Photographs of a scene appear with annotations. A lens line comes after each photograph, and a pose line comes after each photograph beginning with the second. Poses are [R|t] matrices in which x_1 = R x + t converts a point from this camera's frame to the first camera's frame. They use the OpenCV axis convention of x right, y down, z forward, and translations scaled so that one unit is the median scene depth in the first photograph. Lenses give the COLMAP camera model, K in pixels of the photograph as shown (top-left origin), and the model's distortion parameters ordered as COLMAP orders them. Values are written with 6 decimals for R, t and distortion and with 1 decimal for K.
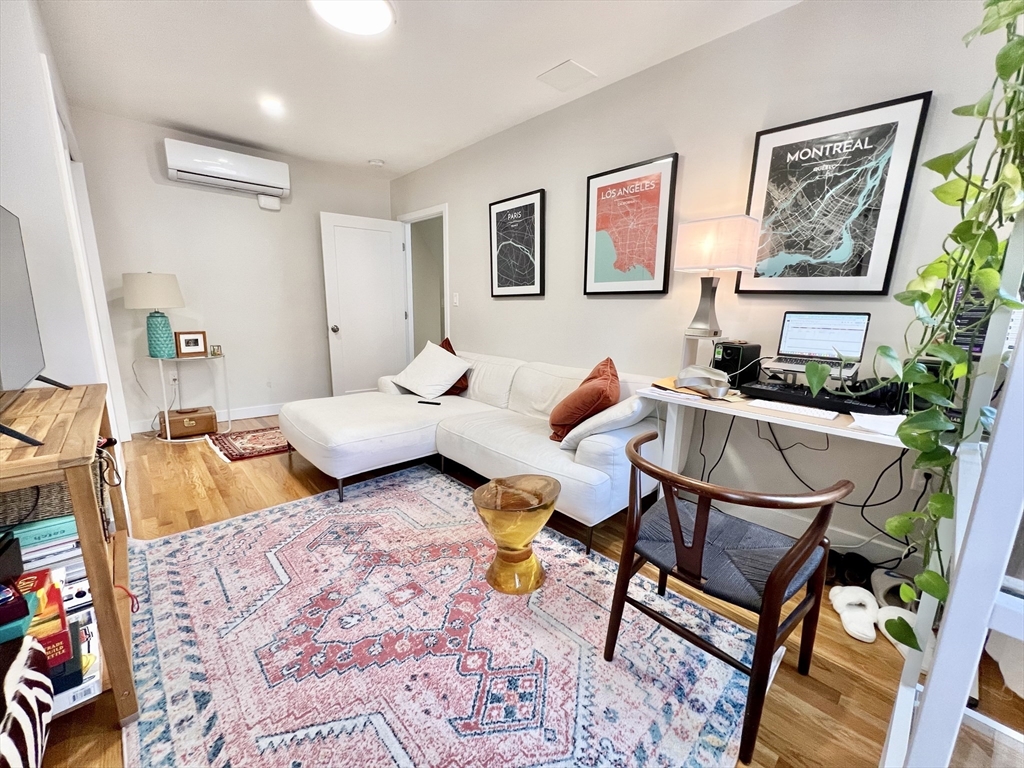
lens RADIAL K [[412.0, 0, 512.0], [0, 412.0, 384.0], [0, 0, 1]] dist [-0.000766, 0.000186]
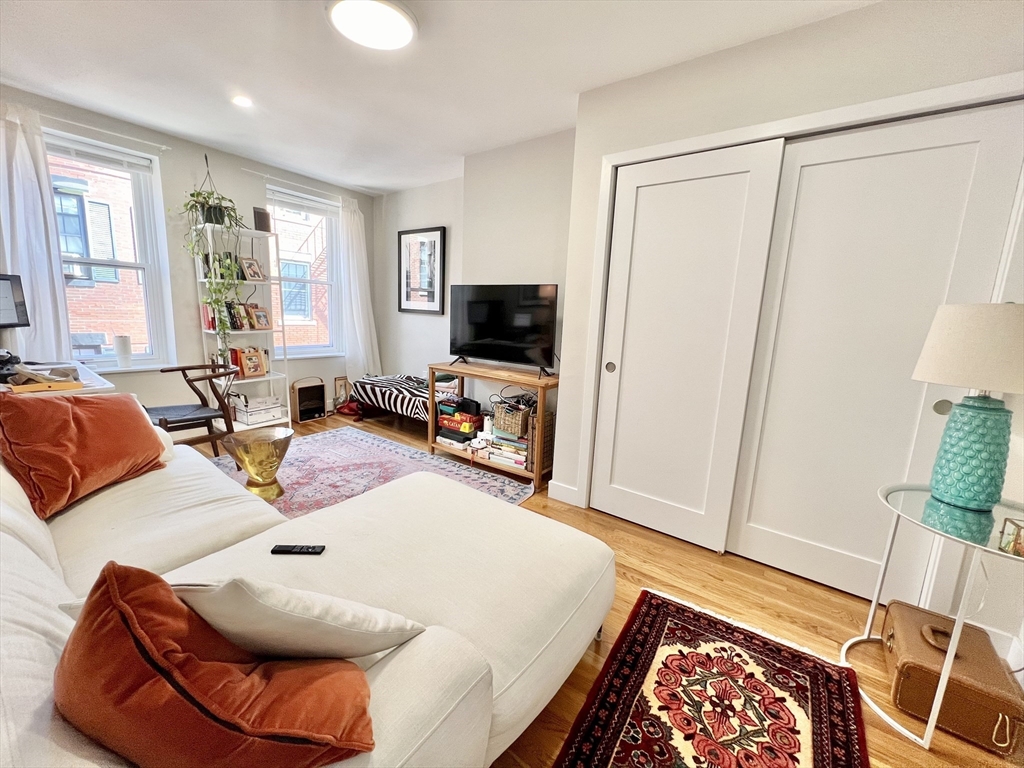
lens RADIAL K [[412.0, 0, 512.0], [0, 412.0, 384.0], [0, 0, 1]] dist [-0.000766, 0.000186]
pose [[-0.980475, -0.025894, -0.194932, -0.678534], [-0.095772, 0.928658, 0.358359, -0.626232], [0.171746, 0.370031, -0.913006, 2.786089]]
